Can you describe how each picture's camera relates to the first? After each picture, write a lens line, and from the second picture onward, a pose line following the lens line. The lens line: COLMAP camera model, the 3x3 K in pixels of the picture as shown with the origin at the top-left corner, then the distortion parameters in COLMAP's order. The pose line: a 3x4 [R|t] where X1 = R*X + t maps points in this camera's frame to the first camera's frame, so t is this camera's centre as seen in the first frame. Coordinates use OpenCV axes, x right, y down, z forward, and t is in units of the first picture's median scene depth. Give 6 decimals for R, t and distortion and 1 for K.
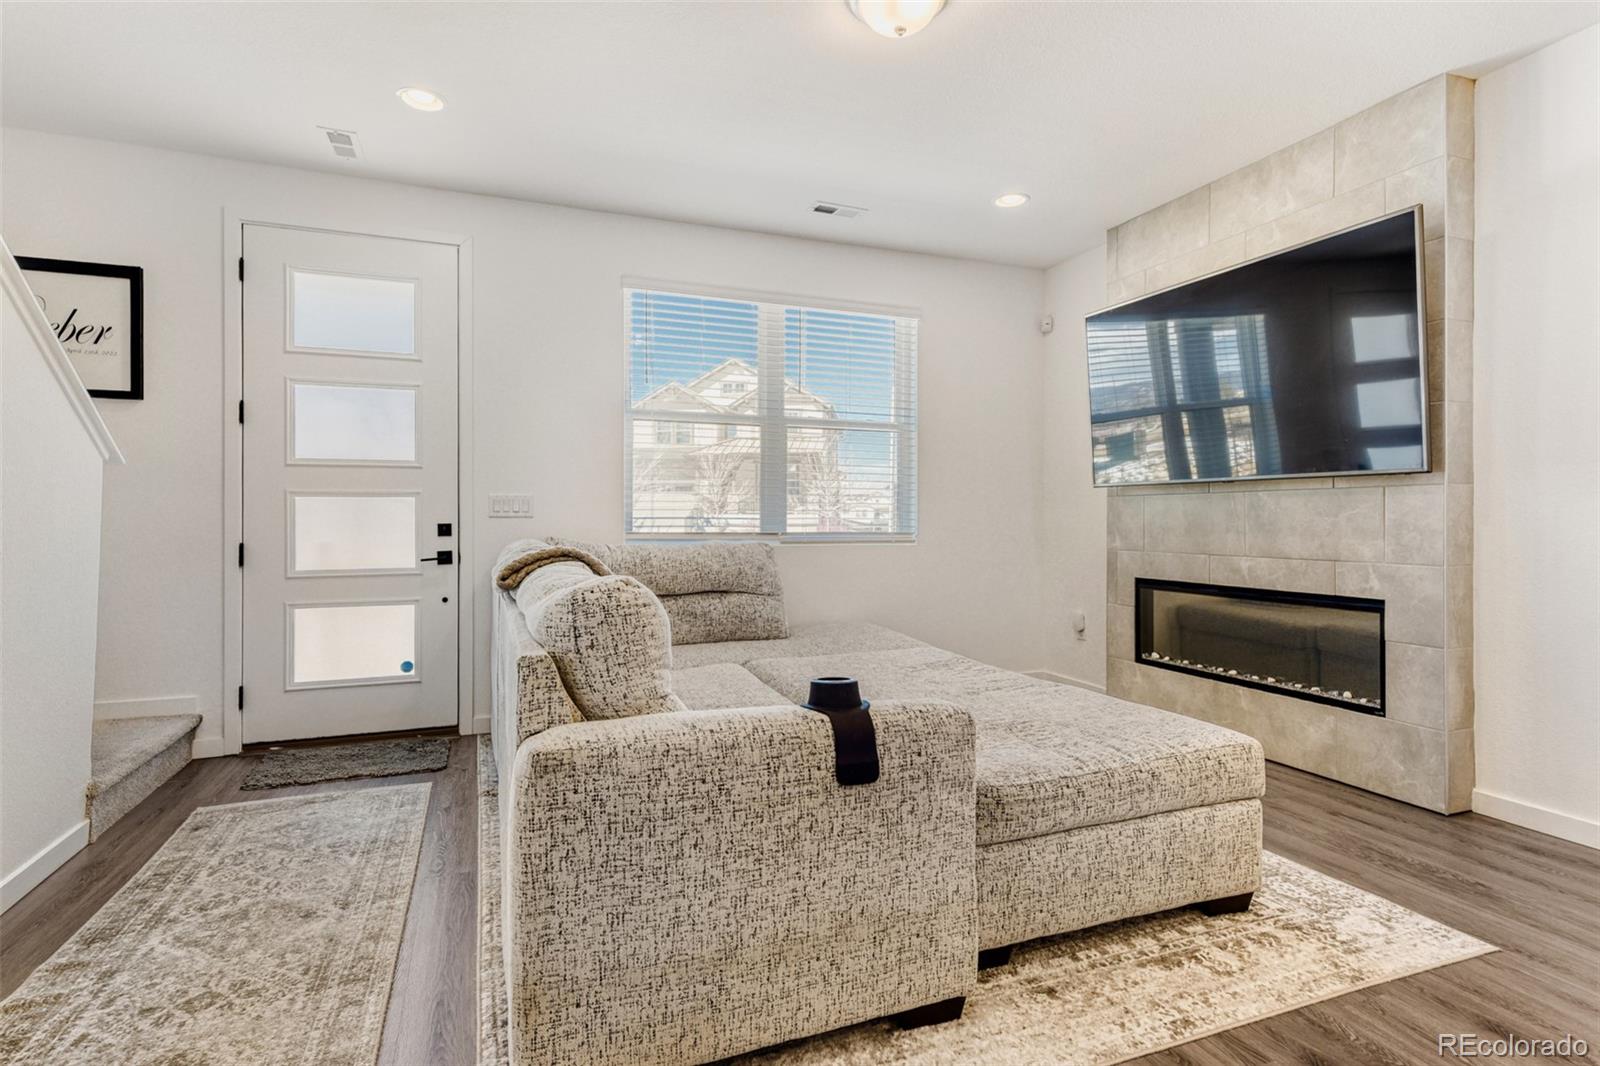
lens RADIAL K [[795.2, 0, 793.6], [0, 795.2, 507.8], [0, 0, 1]] dist [0.007811, 0.000164]
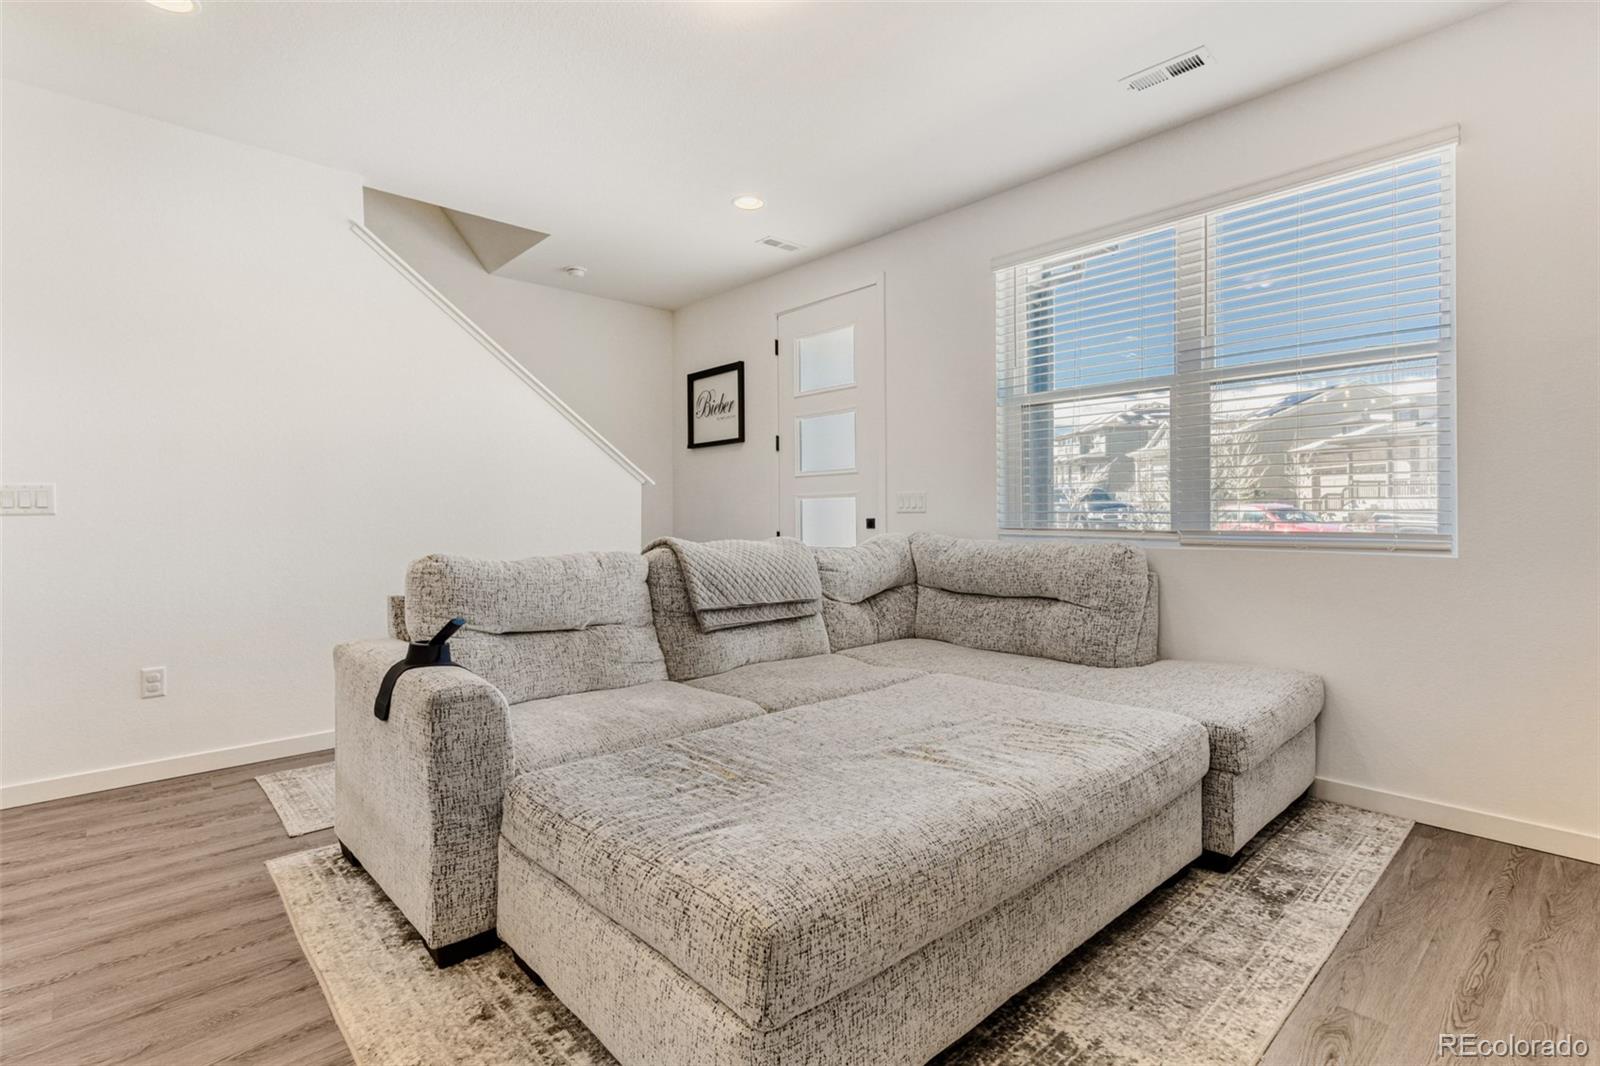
lens RADIAL K [[766.4, 0, 798.2], [0, 766.4, 517.0], [0, 0, 1]] dist [0.010704, 0.000179]
pose [[0.360370, -0.000513, -0.932809, 0.636438], [0.017953, 0.999818, 0.006386, 0.008425], [0.932636, -0.019049, 0.360314, 0.501389]]
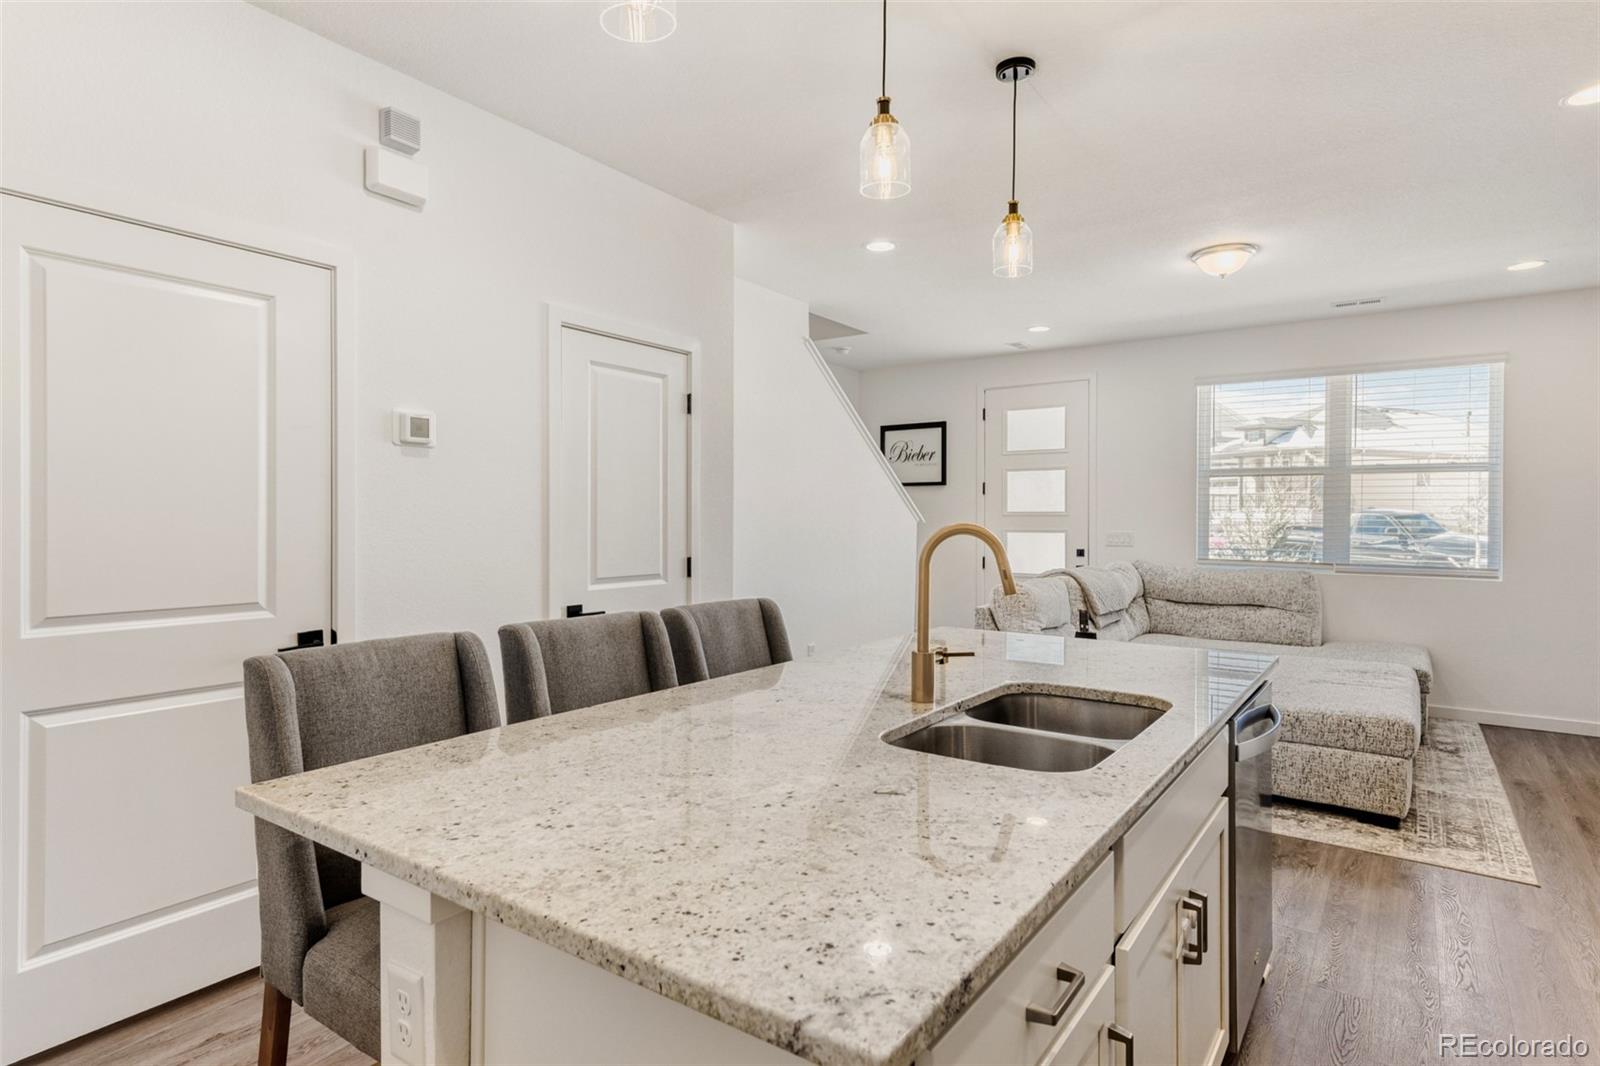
lens RADIAL K [[866.4, 0, 803.1], [0, 866.4, 521.9], [0, 0, 1]] dist [0.024237, 0.000587]
pose [[0.556426, 0.007282, -0.830866, 0.782728], [0.006137, 0.999898, 0.012874, -0.067345], [0.830875, -0.012263, 0.556324, -0.514120]]
